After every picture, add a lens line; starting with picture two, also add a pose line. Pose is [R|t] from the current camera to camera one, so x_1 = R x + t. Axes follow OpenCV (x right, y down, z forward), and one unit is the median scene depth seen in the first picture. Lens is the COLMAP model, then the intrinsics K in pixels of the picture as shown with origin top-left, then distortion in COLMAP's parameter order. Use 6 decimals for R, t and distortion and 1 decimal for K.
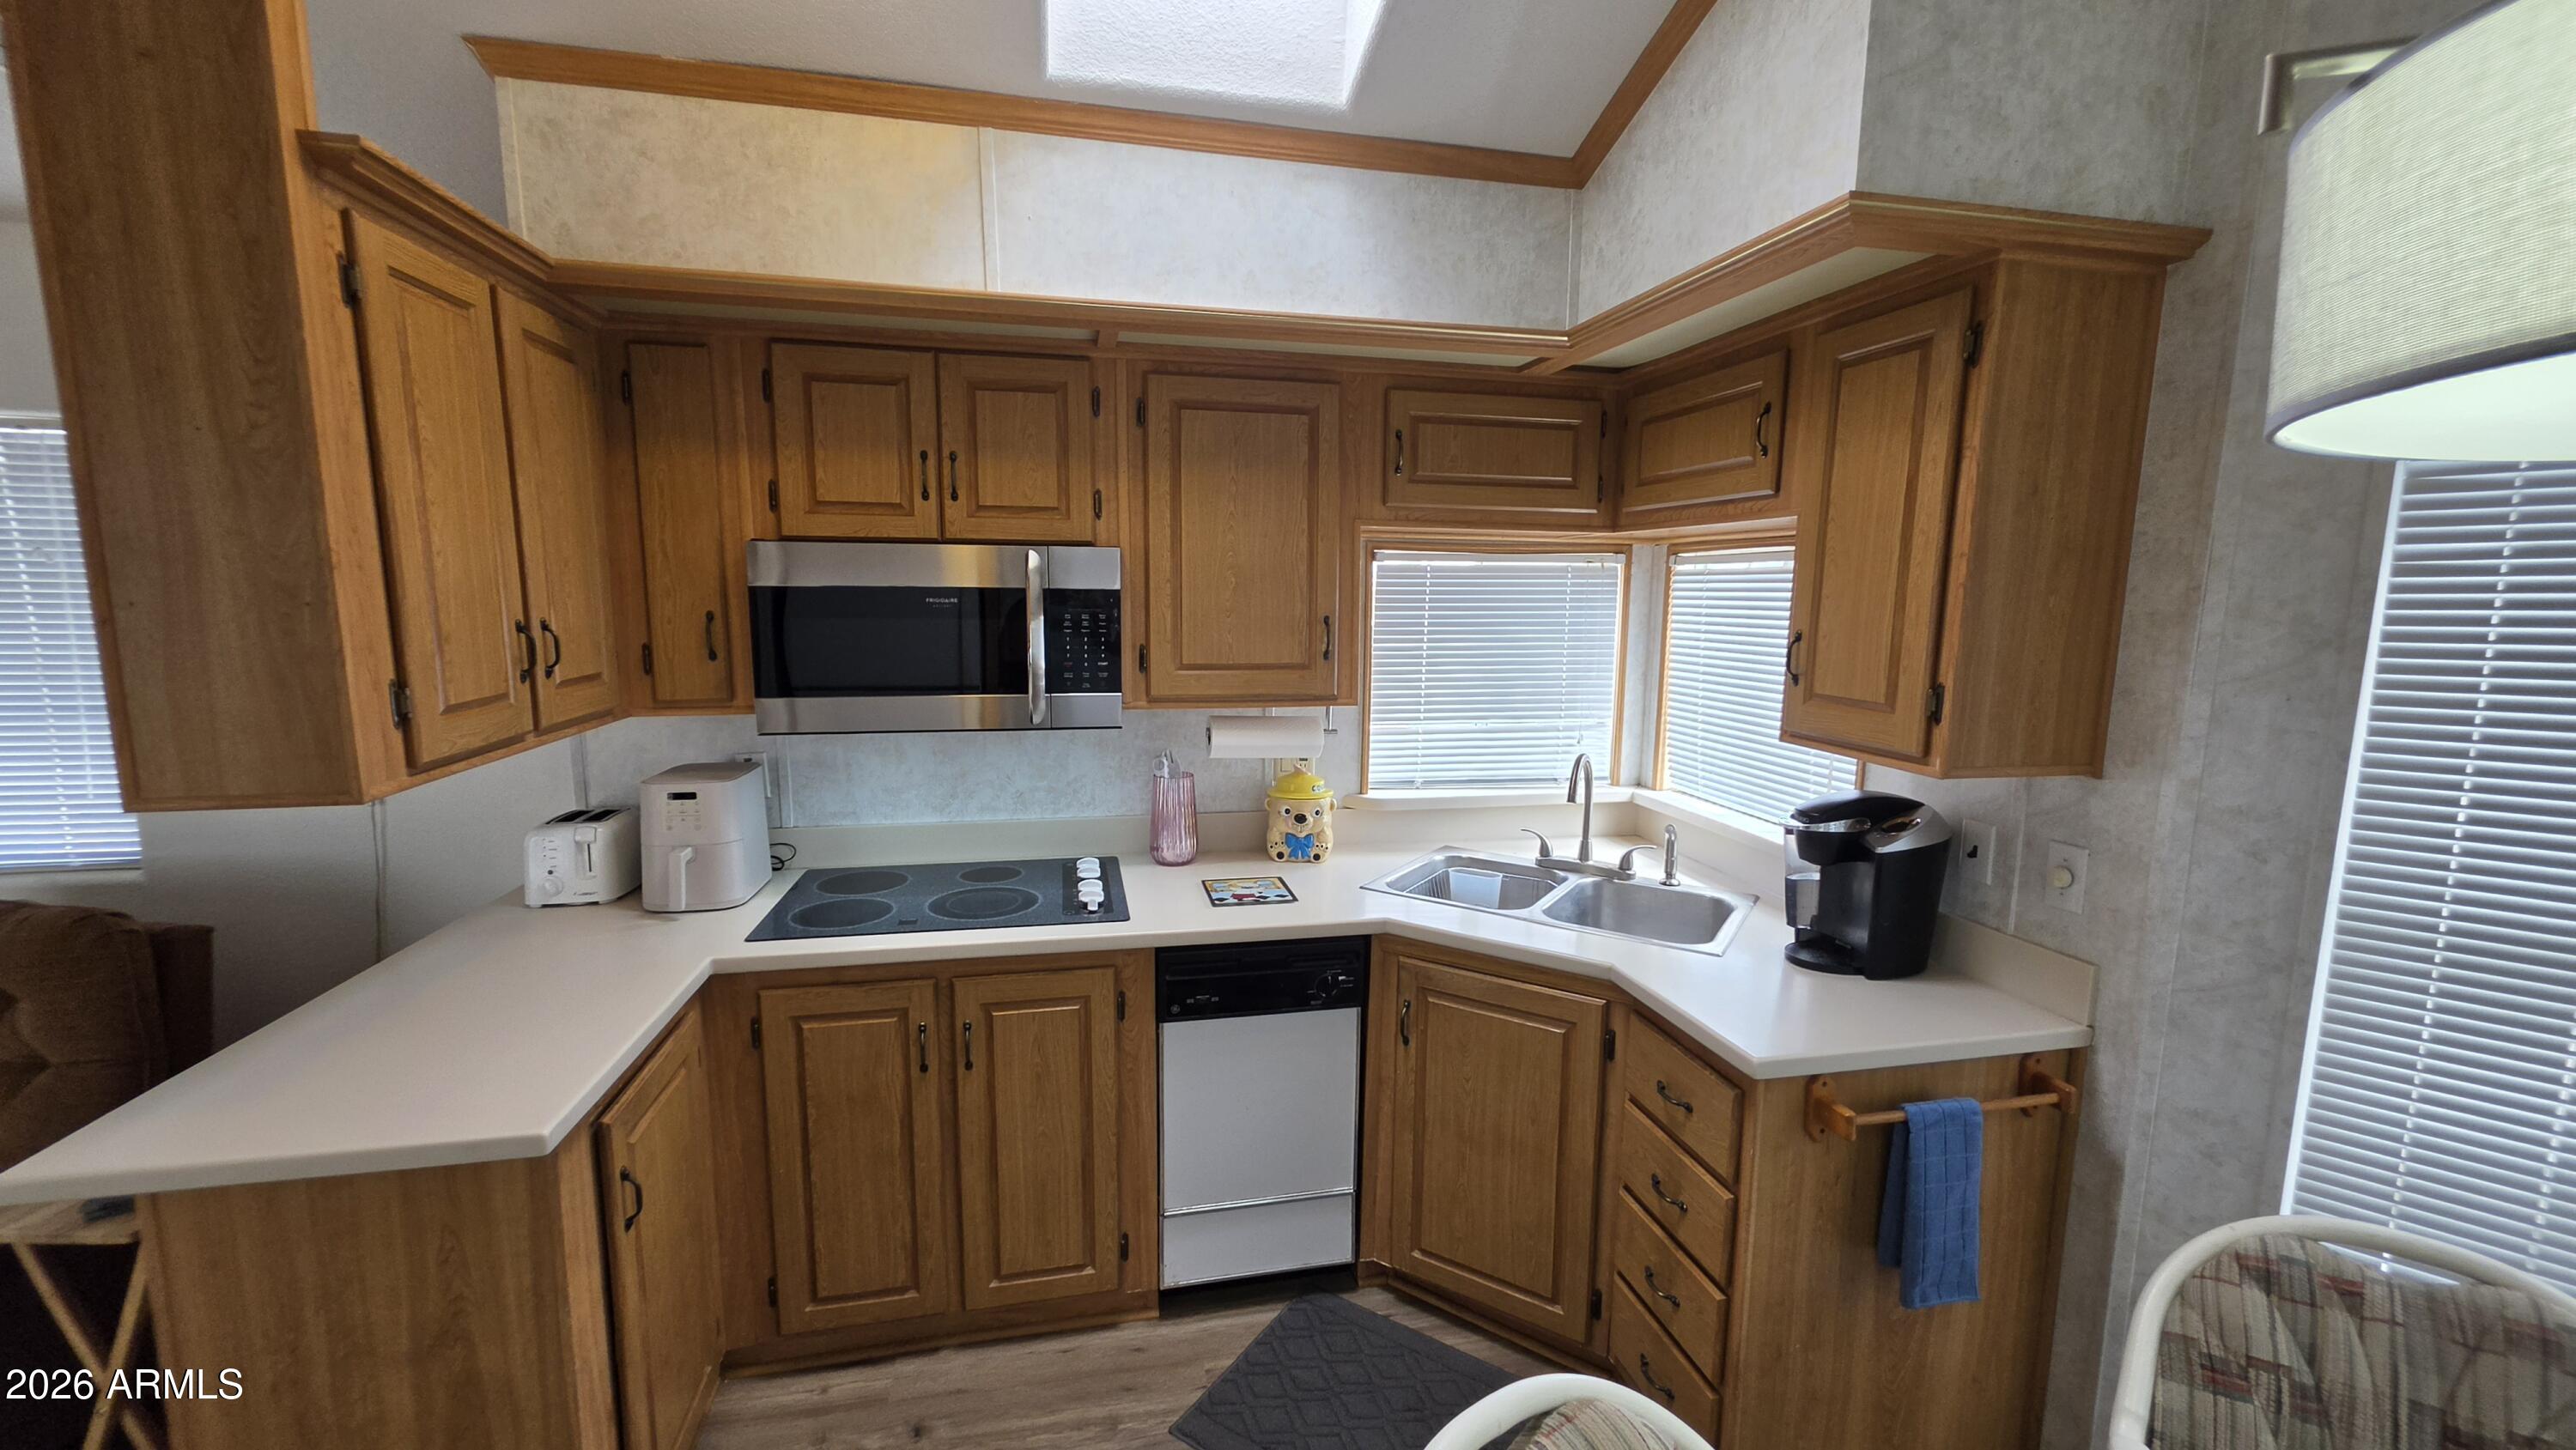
lens RADIAL K [[1031.1, 0, 1279.7], [0, 1031.1, 730.3], [0, 0, 1]] dist [-0.001080, -0.000593]
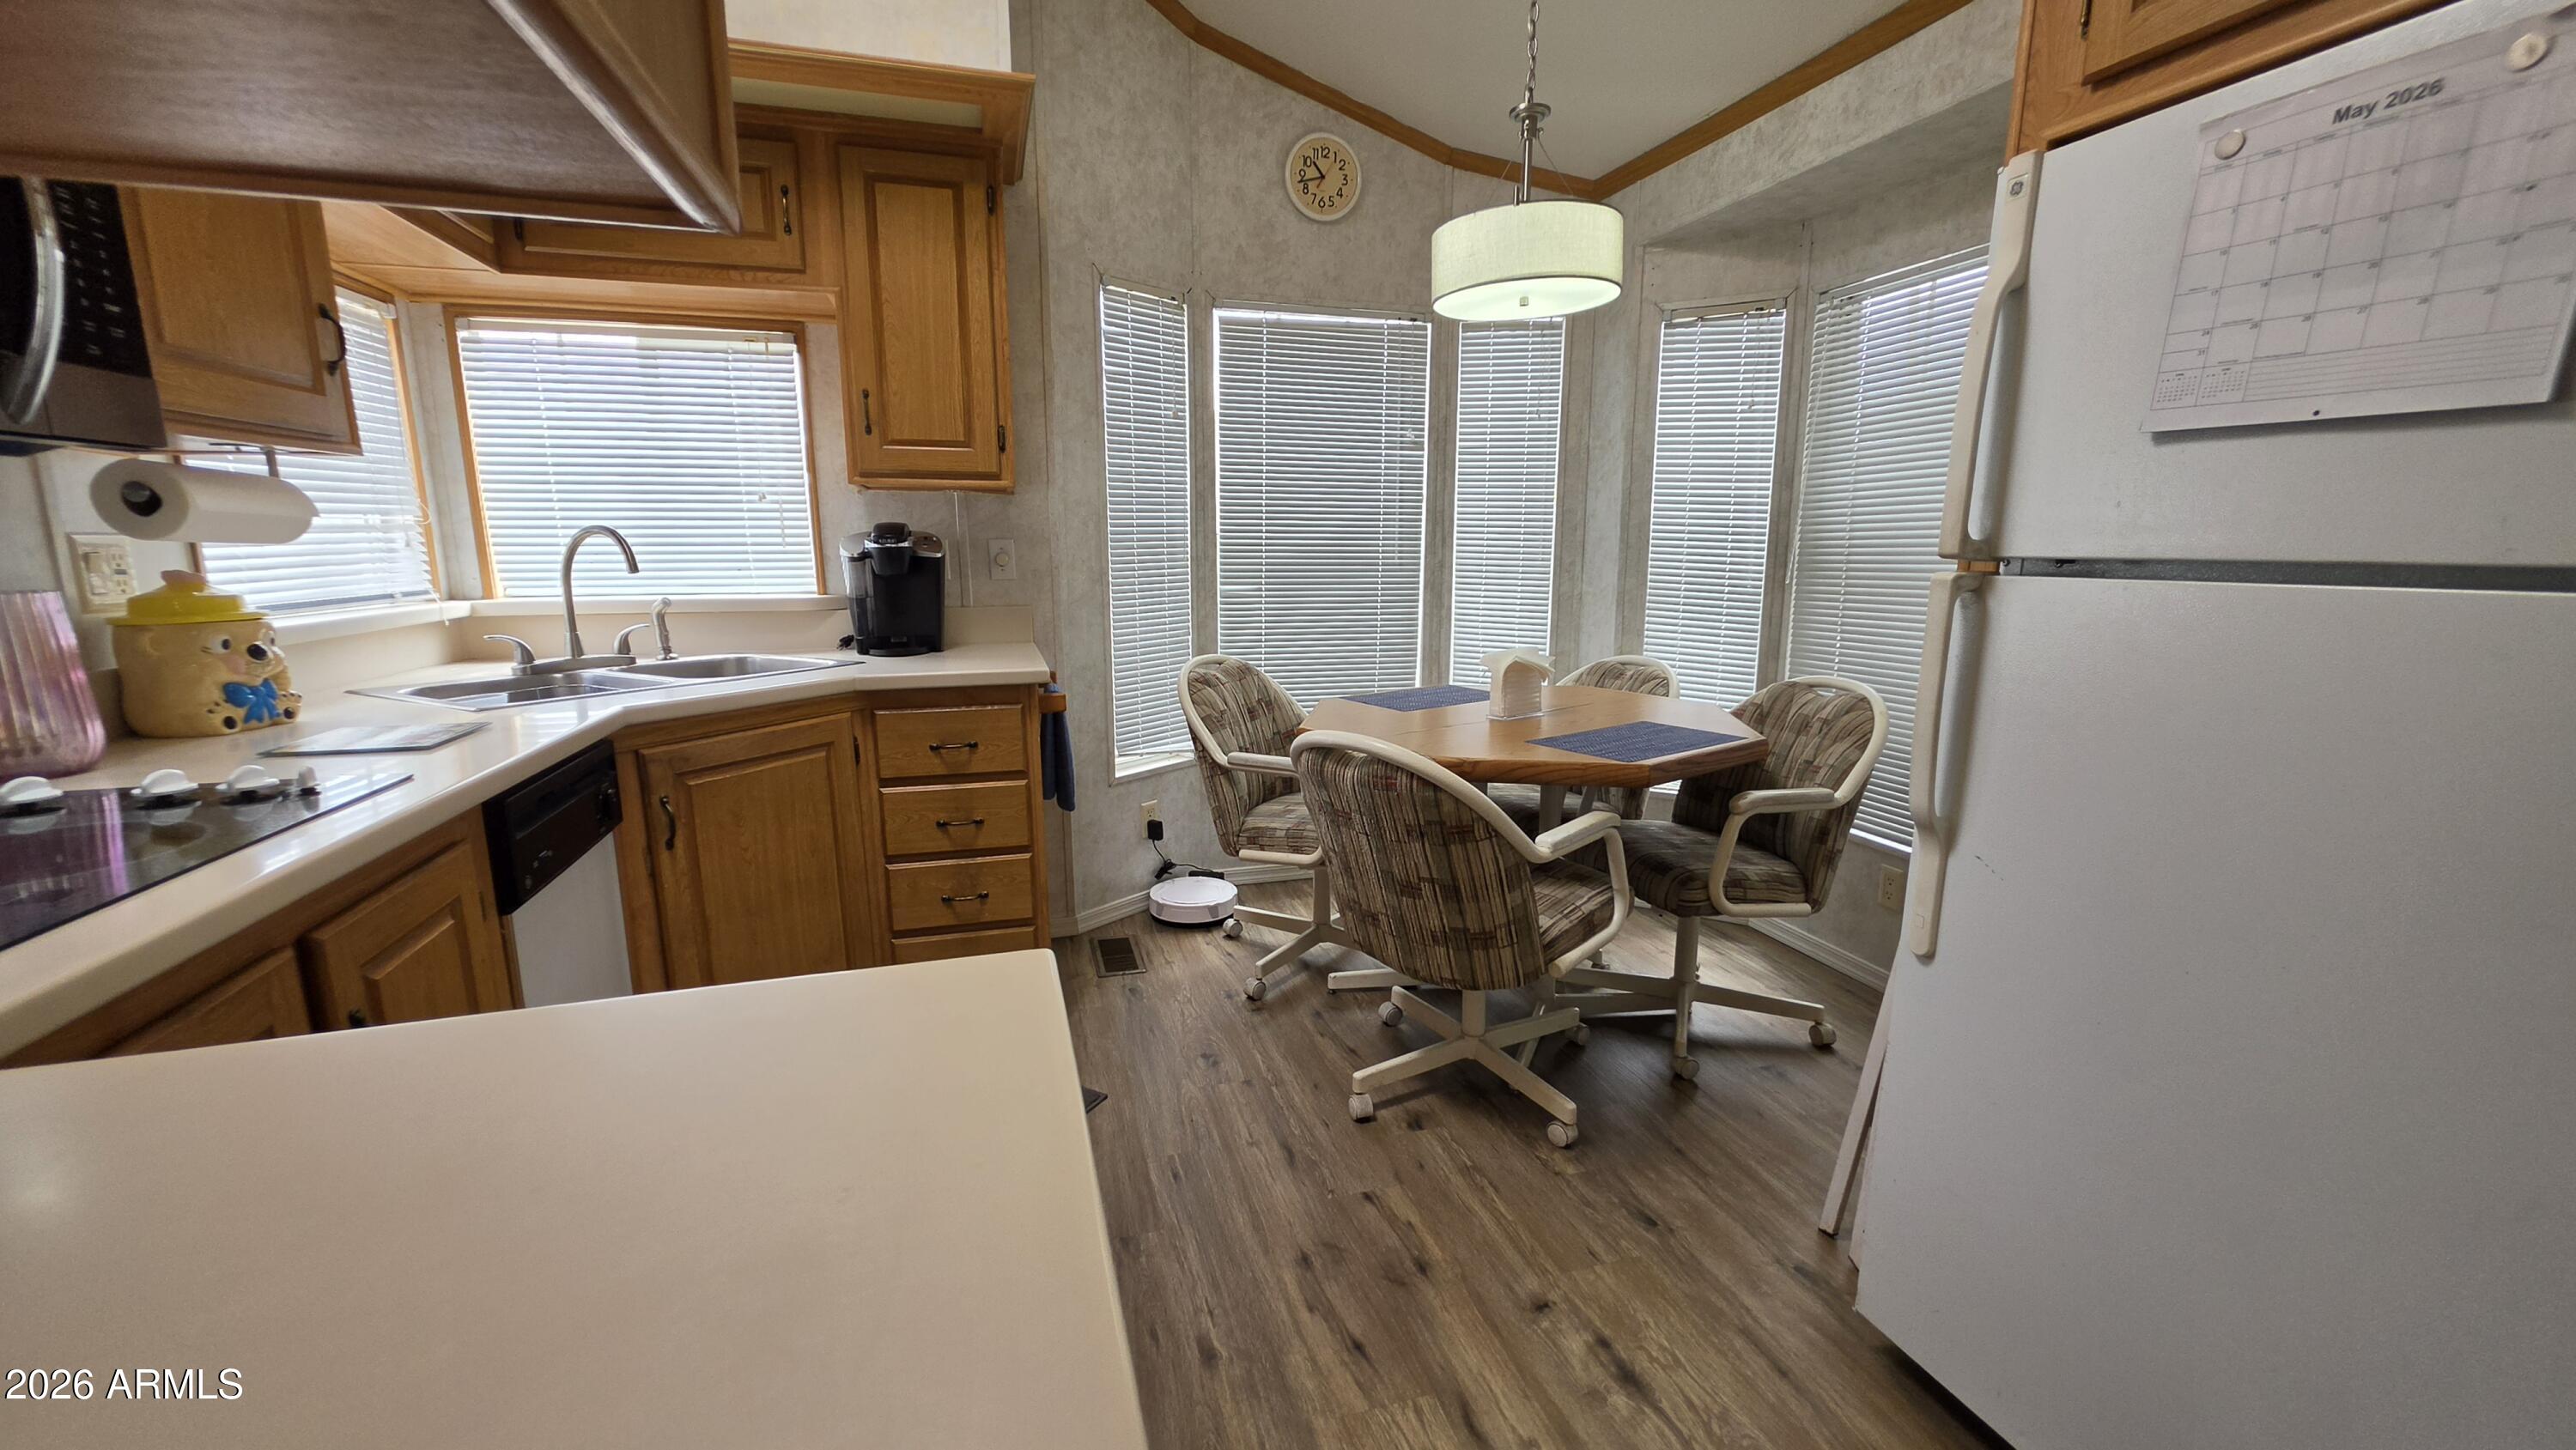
lens RADIAL K [[1031.1, 0, 1290.5], [0, 1031.1, 732.6], [0, 0, 1]] dist [-0.001080, -0.000593]
pose [[-0.075470, -0.197725, 0.977348, -0.770759], [0.134880, 0.969111, 0.206474, 0.108900], [-0.987984, 0.147407, -0.046469, 0.541179]]
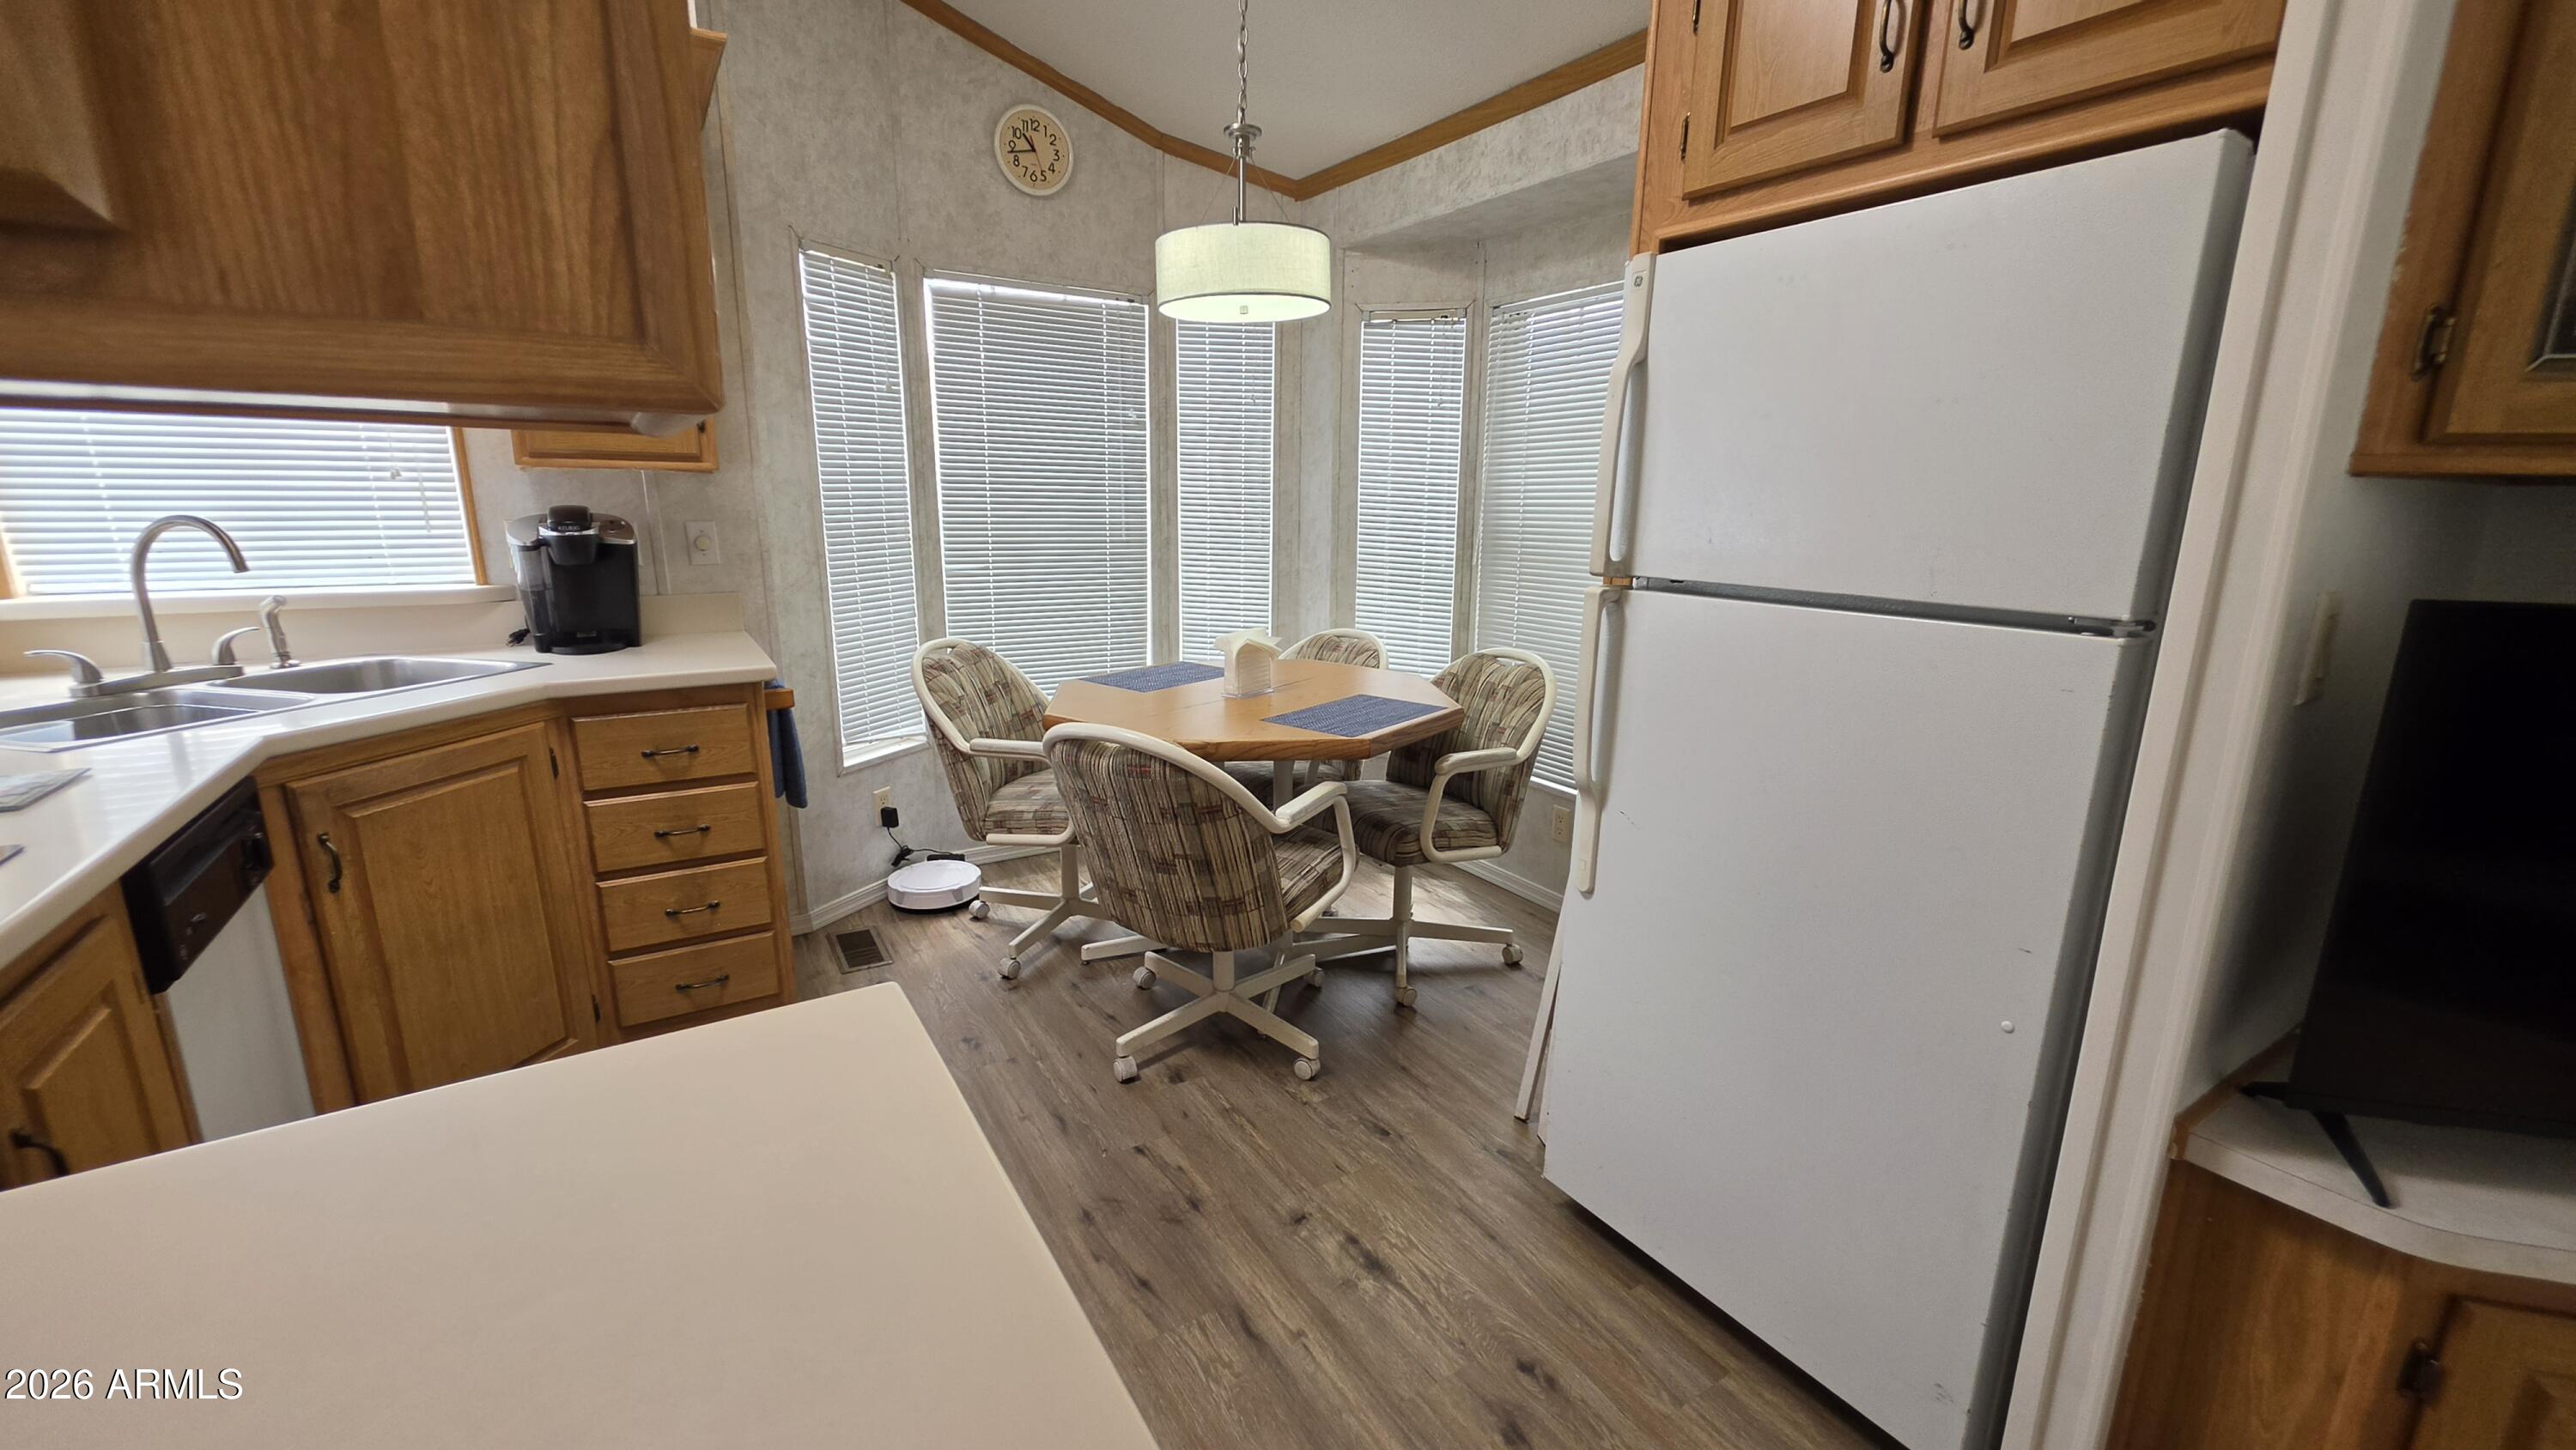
lens RADIAL K [[1031.1, 0, 1292.3], [0, 1031.1, 731.7], [0, 0, 1]] dist [-0.001080, -0.000593]
pose [[-0.345370, -0.232861, 0.909118, -0.823679], [0.109129, 0.952190, 0.285351, 0.055431], [-0.932100, 0.197763, -0.303446, 0.575197]]
